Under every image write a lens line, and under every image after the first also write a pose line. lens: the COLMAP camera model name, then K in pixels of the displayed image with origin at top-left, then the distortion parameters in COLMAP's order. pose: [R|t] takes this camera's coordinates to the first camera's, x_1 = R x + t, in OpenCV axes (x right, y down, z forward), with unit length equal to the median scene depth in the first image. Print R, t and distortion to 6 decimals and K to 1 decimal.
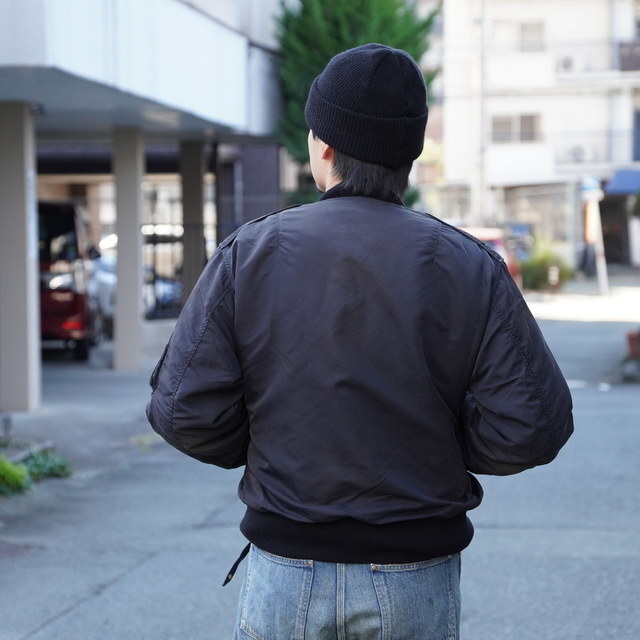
lens RADIAL K [[2214.8, 0, 274.6], [0, 2214.8, 301.3], [0, 0, 1]] dist [0.314671, 3.193509]
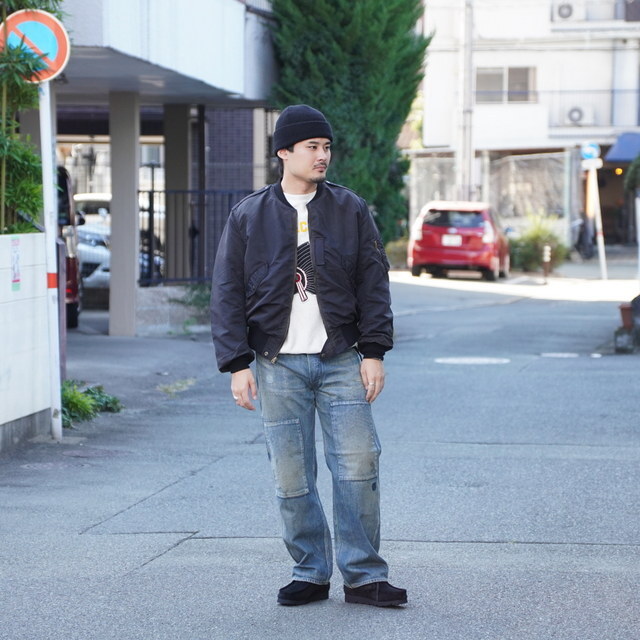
lens RADIAL K [[3725.0, 0, 319.8], [0, 3725.0, 265.0], [0, 0, 1]] dist [2.210943, -16.408137]
pose [[0.997803, 0.013108, 0.064934, -0.081033], [-0.012045, 0.999787, -0.016742, 0.024777], [-0.065139, 0.015923, 0.997749, -0.635354]]
